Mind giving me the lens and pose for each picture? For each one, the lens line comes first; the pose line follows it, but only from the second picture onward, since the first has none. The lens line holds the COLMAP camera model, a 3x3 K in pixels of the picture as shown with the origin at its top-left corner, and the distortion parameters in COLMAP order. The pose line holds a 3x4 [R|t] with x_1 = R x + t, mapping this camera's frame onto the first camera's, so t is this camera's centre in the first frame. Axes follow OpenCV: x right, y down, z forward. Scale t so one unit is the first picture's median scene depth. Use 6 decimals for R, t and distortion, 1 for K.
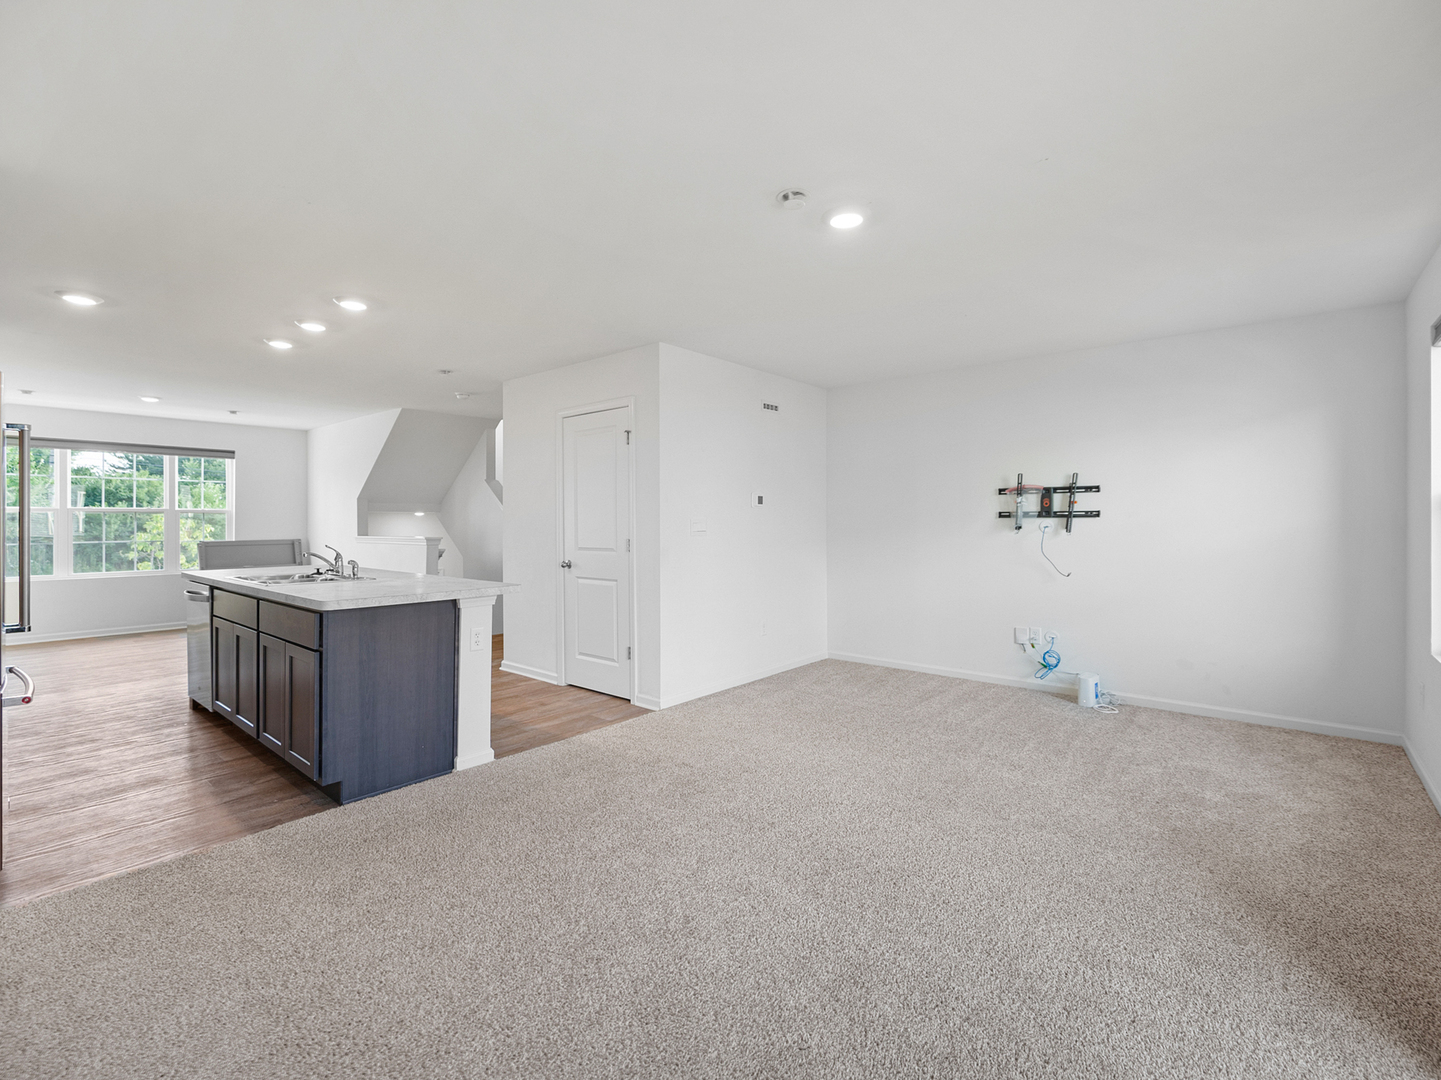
lens RADIAL K [[658.0, 0, 736.0], [0, 658.0, 530.1], [0, 0, 1]] dist [-0.000702, -0.000336]
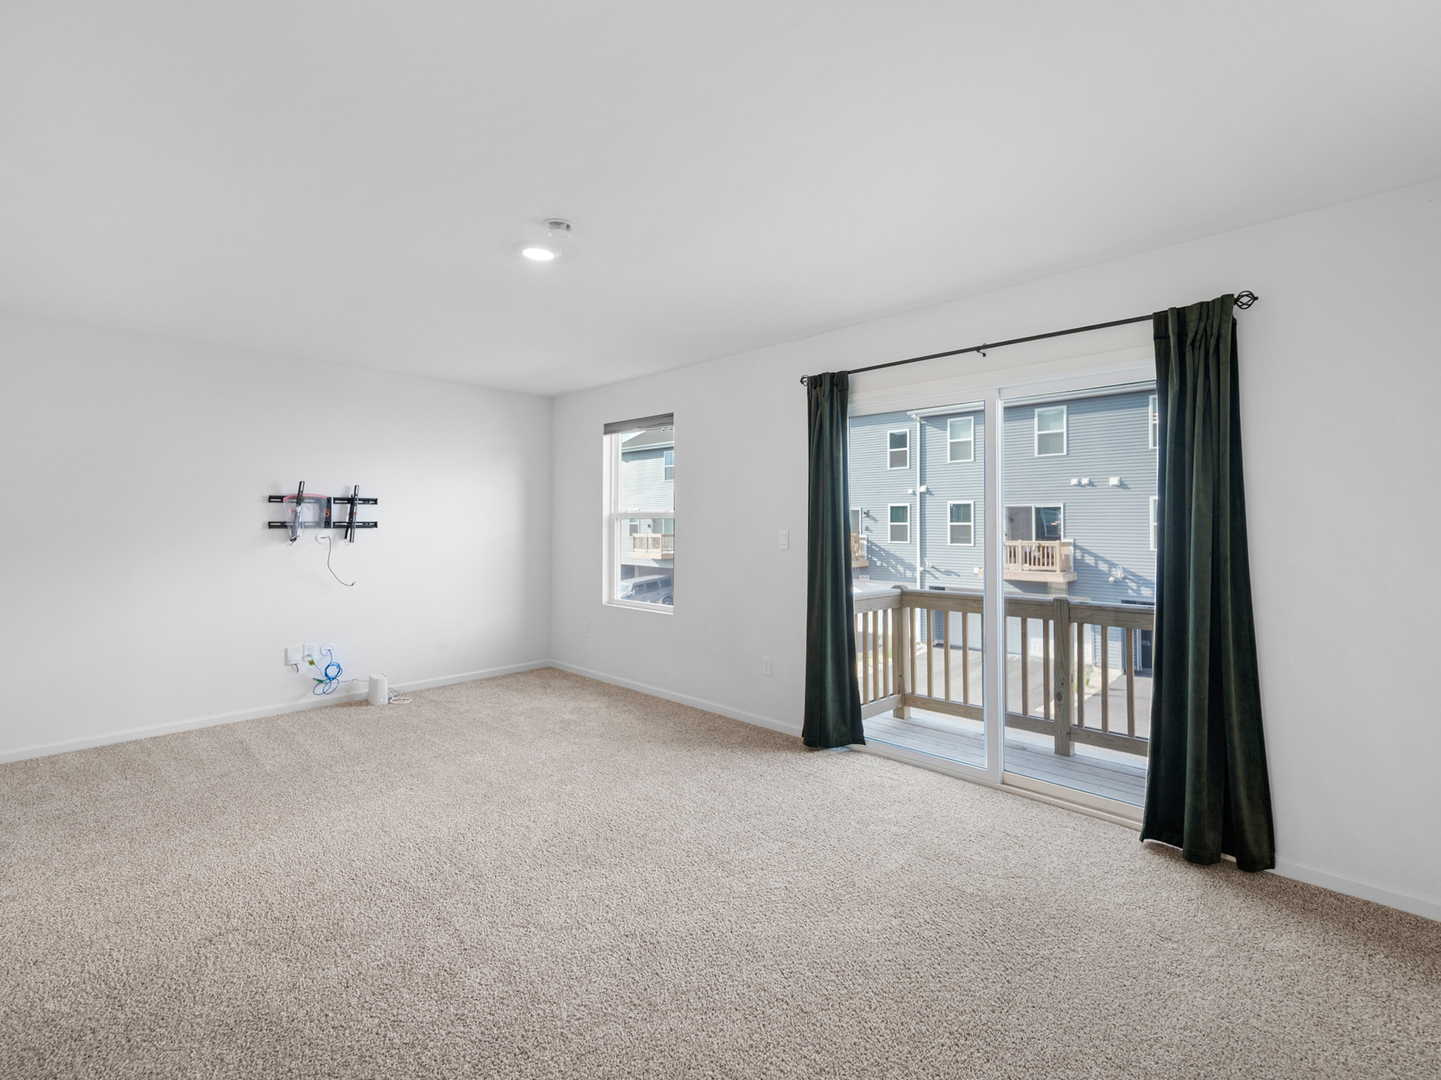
lens RADIAL K [[658.0, 0, 736.0], [0, 658.0, 530.1], [0, 0, 1]] dist [-0.000702, -0.000336]
pose [[0.062087, -0.008557, 0.998034, -0.479814], [0.012447, 0.999892, 0.007799, -0.016638], [-0.997993, 0.011939, 0.062187, 0.340633]]
